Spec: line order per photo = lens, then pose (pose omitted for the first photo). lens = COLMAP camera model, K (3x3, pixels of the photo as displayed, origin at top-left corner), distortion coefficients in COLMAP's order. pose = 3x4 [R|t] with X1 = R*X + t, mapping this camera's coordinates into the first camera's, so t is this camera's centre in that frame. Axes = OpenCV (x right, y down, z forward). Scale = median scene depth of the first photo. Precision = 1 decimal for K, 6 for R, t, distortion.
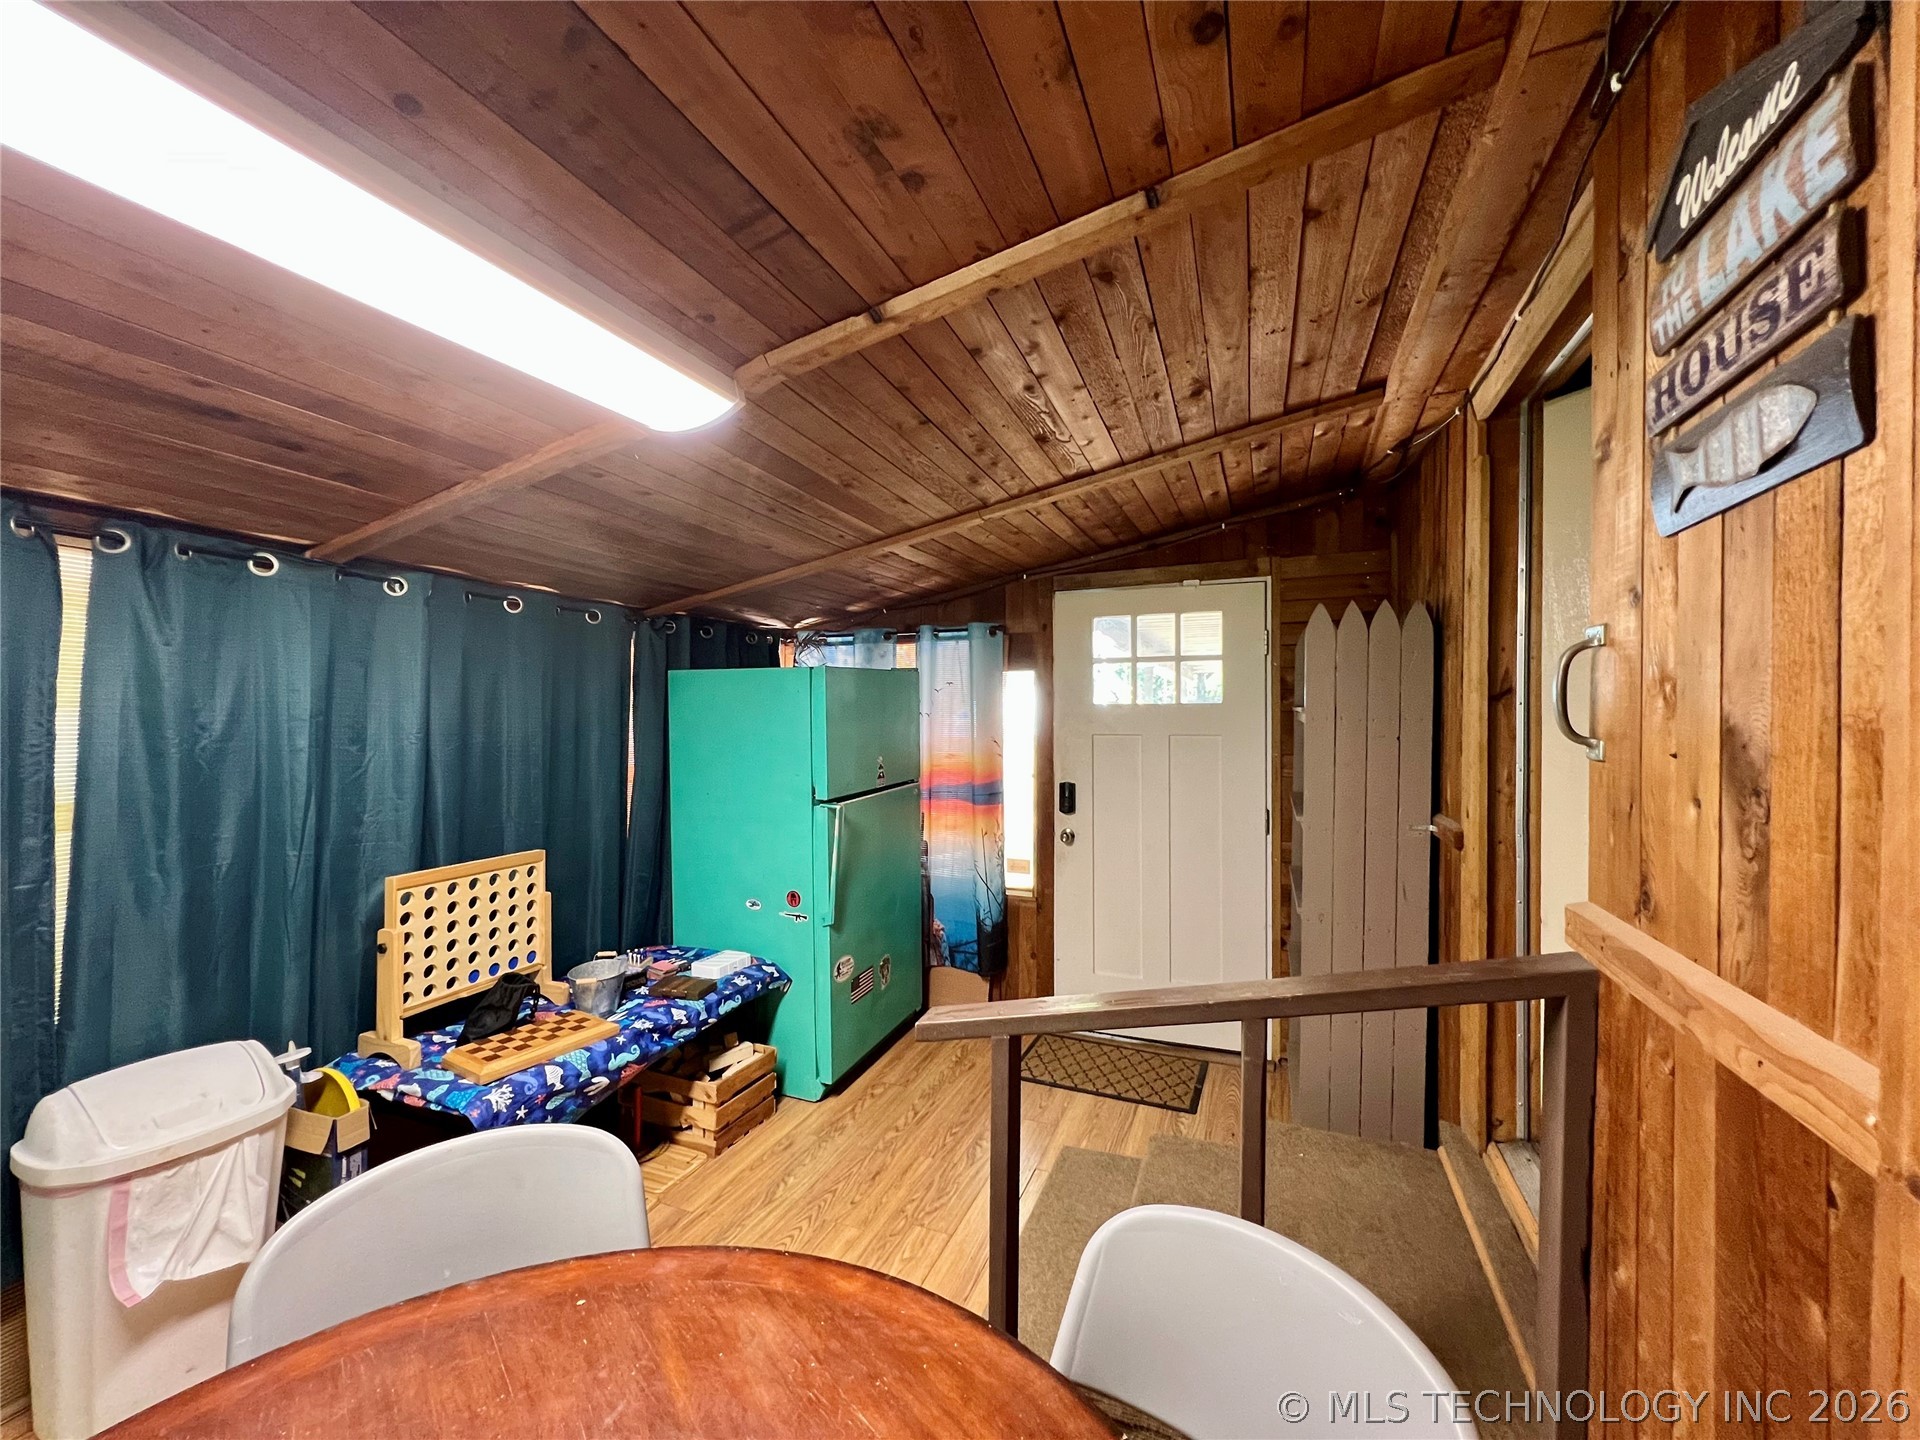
lens RADIAL K [[769.3, 0, 949.6], [0, 769.3, 714.0], [0, 0, 1]] dist [-0.004684, 0.001973]
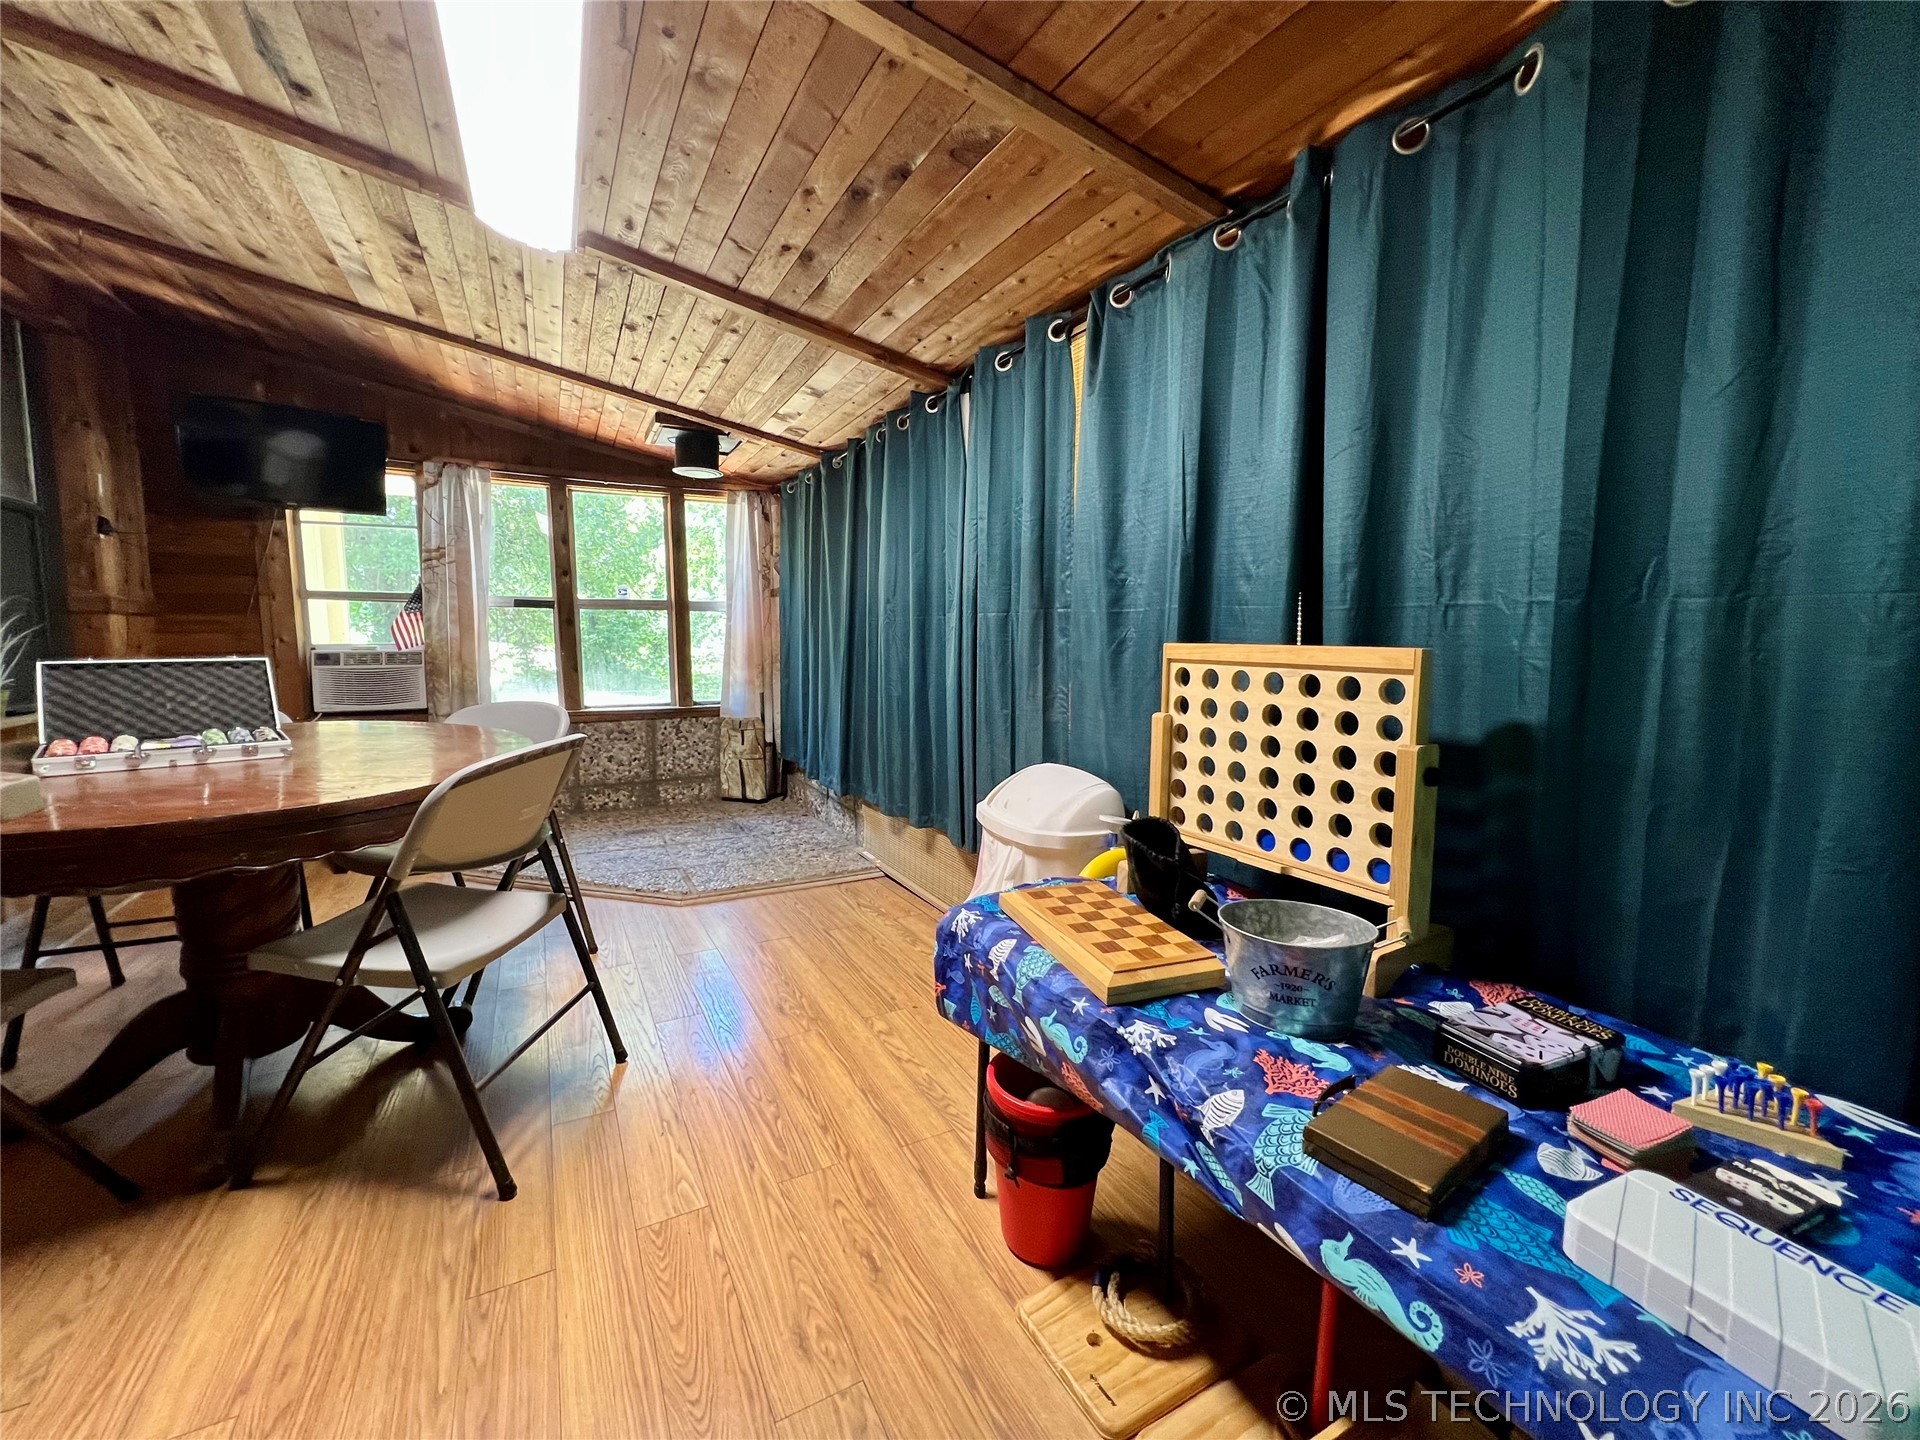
lens RADIAL K [[765.1, 0, 952.4], [0, 765.1, 719.0], [0, 0, 1]] dist [-0.002827, -0.000284]
pose [[-0.628322, 0.076321, -0.774201, -0.020447], [-0.006378, 0.994637, 0.103228, 0.173085], [0.777927, 0.069799, -0.624466, 1.068332]]
